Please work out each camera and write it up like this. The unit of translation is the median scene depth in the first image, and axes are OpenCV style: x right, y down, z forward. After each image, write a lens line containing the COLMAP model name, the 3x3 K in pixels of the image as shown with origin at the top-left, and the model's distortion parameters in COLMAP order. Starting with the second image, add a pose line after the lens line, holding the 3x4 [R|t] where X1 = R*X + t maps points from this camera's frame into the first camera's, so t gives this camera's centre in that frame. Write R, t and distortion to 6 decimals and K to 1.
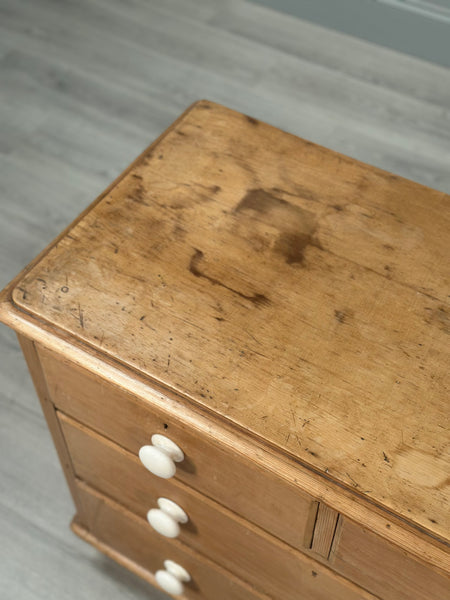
lens RADIAL K [[840.2, 0, 221.0], [0, 840.2, 300.3], [0, 0, 1]] dist [0.112497, 0.000000]
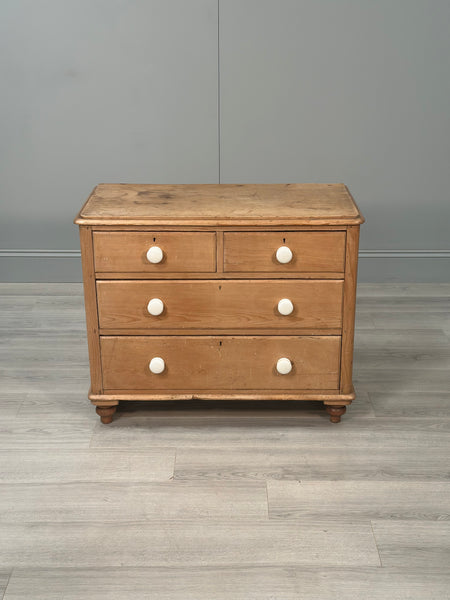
lens RADIAL K [[840.2, 0, 223.3], [0, 840.2, 301.7], [0, 0, 1]] dist [0.112497, 0.000000]
pose [[0.849579, -0.189946, 0.492073, -1.296847], [0.411708, 0.821962, -0.393540, 1.527715], [-0.329714, 0.536934, 0.776525, -1.124021]]
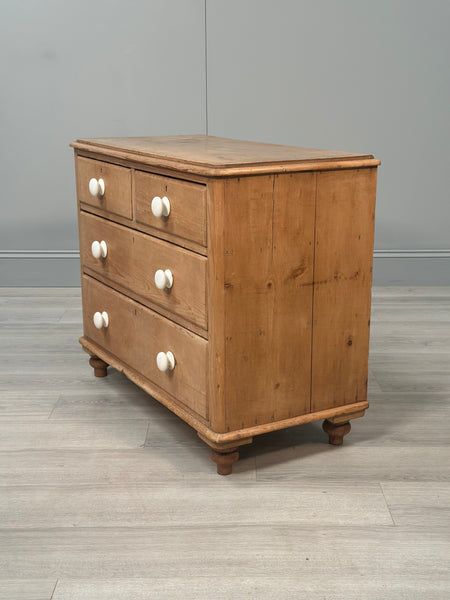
lens RADIAL K [[840.2, 0, 226.9], [0, 840.2, 296.6], [0, 0, 1]] dist [0.112497, 0.000000]
pose [[0.886702, 0.125655, -0.444939, 1.427708], [-0.367285, 0.775971, -0.512807, 1.592256], [0.280823, 0.618127, 0.734206, -0.476679]]
